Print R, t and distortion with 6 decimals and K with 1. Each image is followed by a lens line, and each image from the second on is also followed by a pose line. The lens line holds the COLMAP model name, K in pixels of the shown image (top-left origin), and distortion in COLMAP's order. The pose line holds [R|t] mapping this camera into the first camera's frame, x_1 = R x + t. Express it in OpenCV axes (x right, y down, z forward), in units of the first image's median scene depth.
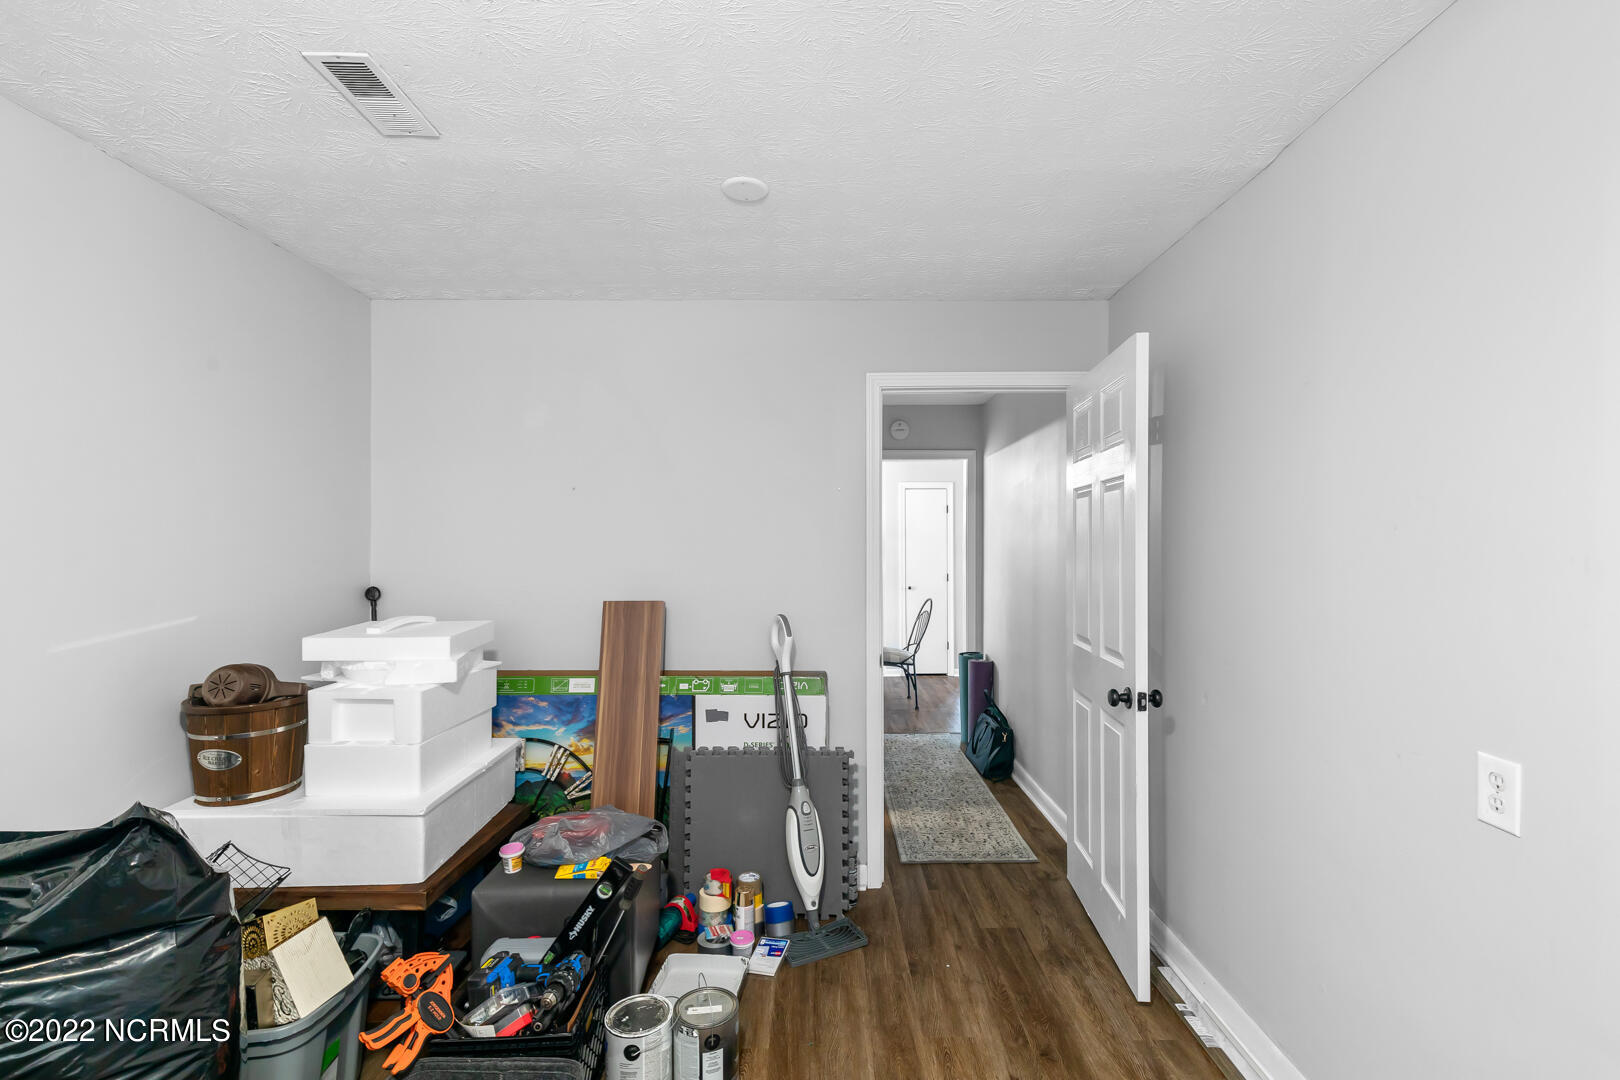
lens RADIAL K [[733.1, 0, 812.7], [0, 733.1, 539.6], [0, 0, 1]] dist [0.010626, -0.001684]
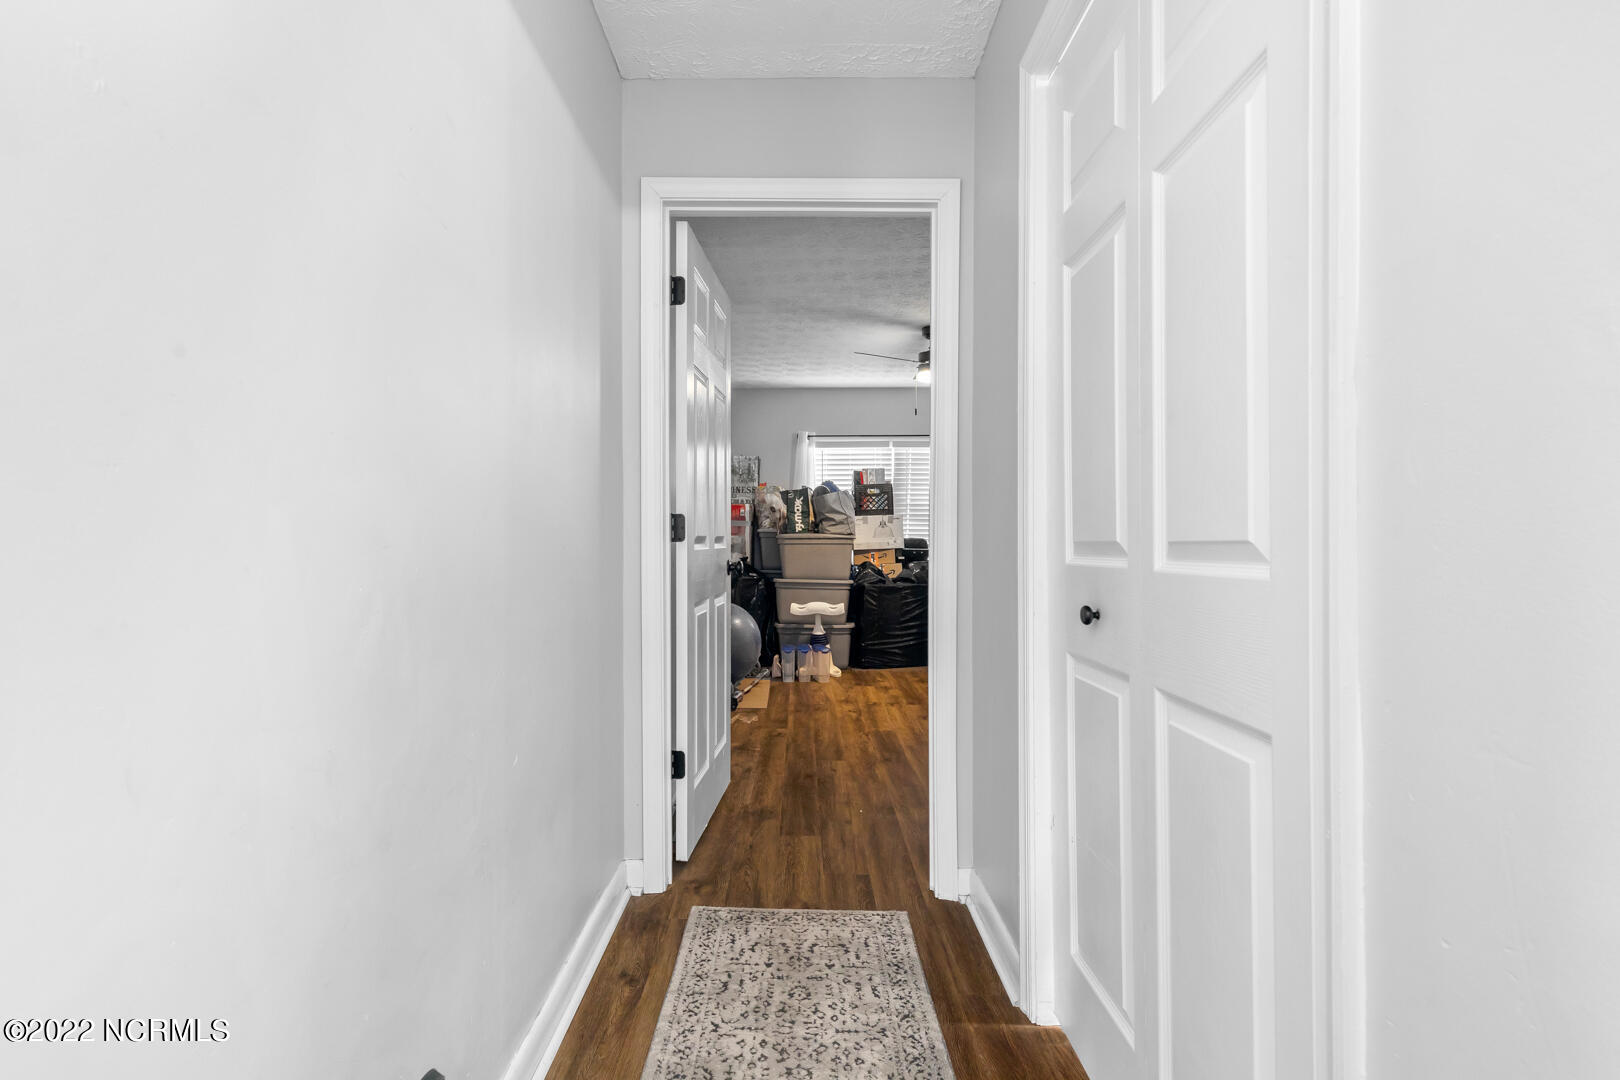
lens RADIAL K [[733.1, 0, 809.2], [0, 733.1, 536.9], [0, 0, 1]] dist [0.010626, -0.001684]
pose [[-0.999916, 0.002535, -0.012713, 0.251550], [0.002598, 0.999985, -0.004923, 0.140459], [0.012701, -0.004956, -0.999907, 1.940793]]
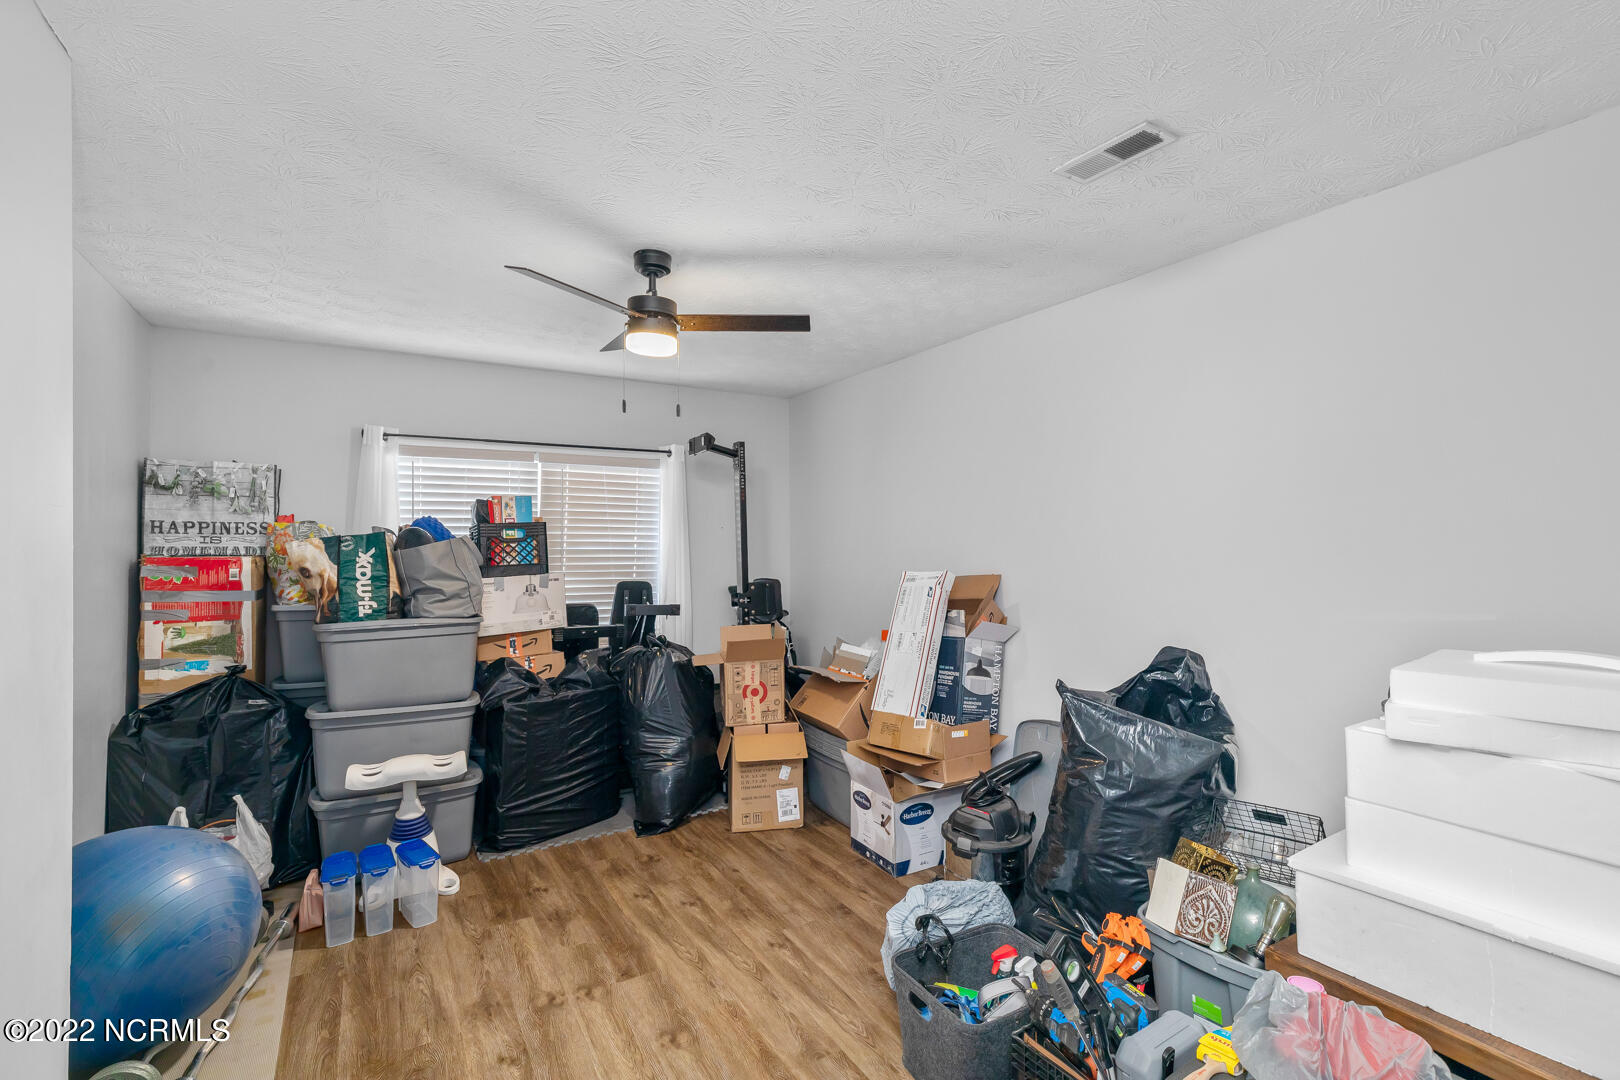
lens RADIAL K [[733.1, 0, 811.8], [0, 733.1, 541.1], [0, 0, 1]] dist [0.010626, -0.001684]
pose [[-0.856078, 0.006509, -0.516806, 0.251044], [0.016111, 0.999771, -0.014097, 0.067263], [0.516596, -0.020394, -0.855986, 1.399402]]
